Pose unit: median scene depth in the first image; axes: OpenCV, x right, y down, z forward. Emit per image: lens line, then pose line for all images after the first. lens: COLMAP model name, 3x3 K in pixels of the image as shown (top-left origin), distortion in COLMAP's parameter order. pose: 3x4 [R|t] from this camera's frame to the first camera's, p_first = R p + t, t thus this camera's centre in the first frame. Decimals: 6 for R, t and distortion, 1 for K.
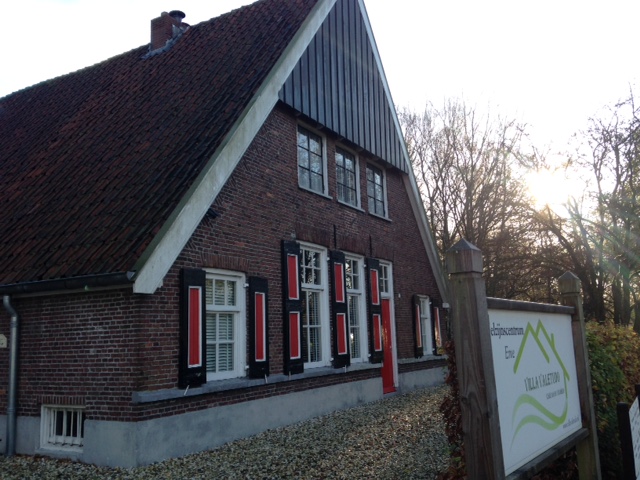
lens RADIAL K [[597.5, 0, 319.3], [0, 597.5, 237.9], [0, 0, 1]] dist [0.071871, 0.000000]
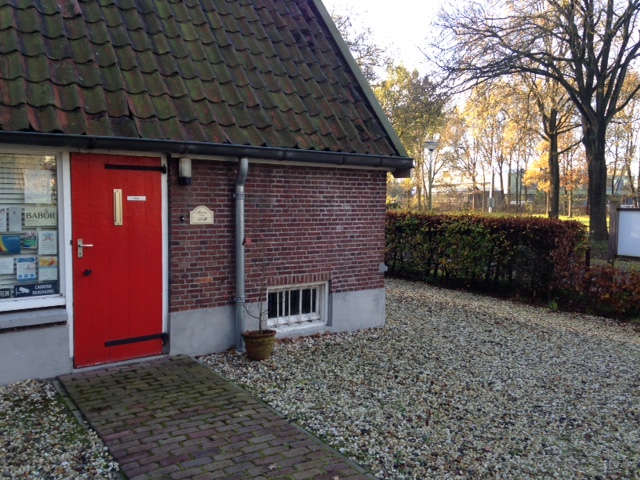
lens RADIAL K [[597.5, 0, 319.9], [0, 597.5, 241.4], [0, 0, 1]] dist [0.071871, 0.000000]
pose [[0.357925, -0.024787, 0.933421, -1.331940], [-0.163530, 0.982534, 0.088798, 0.127599], [-0.919319, -0.184425, 0.347620, 0.689121]]
